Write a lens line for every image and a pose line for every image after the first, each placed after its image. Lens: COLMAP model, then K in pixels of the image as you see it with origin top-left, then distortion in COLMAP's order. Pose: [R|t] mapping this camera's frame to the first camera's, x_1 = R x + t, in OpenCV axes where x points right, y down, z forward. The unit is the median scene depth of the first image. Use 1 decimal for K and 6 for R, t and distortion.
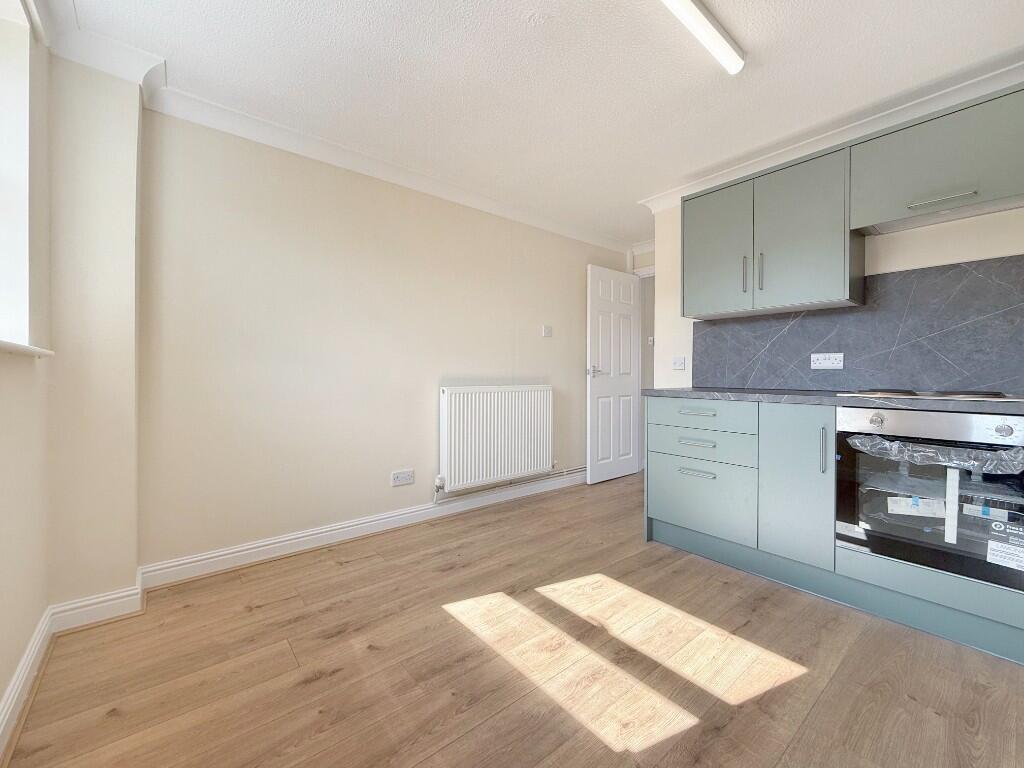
lens RADIAL K [[419.0, 0, 511.1], [0, 419.0, 376.6], [0, 0, 1]] dist [-0.002784, -0.000245]
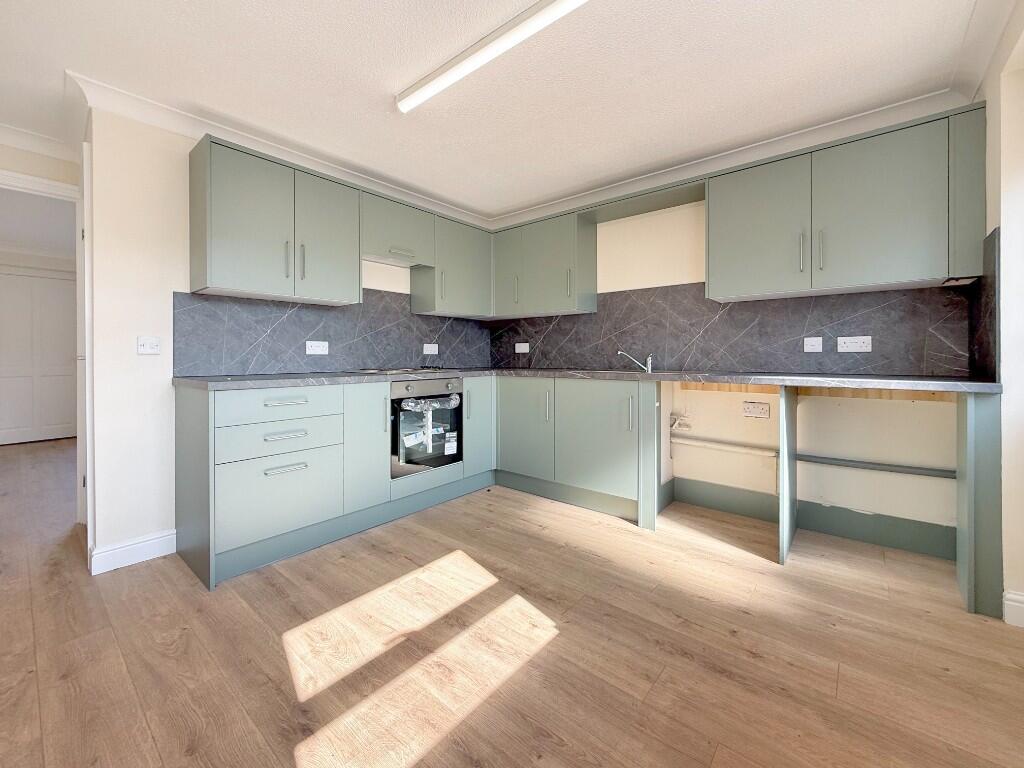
lens RADIAL K [[419.0, 0, 500.3], [0, 419.0, 357.8], [0, 0, 1]] dist [-0.002784, -0.000245]
pose [[-0.166689, -0.007383, 0.985982, -0.639854], [0.009253, 0.999916, 0.009051, -0.017961], [-0.985966, 0.010632, -0.166607, 0.834861]]
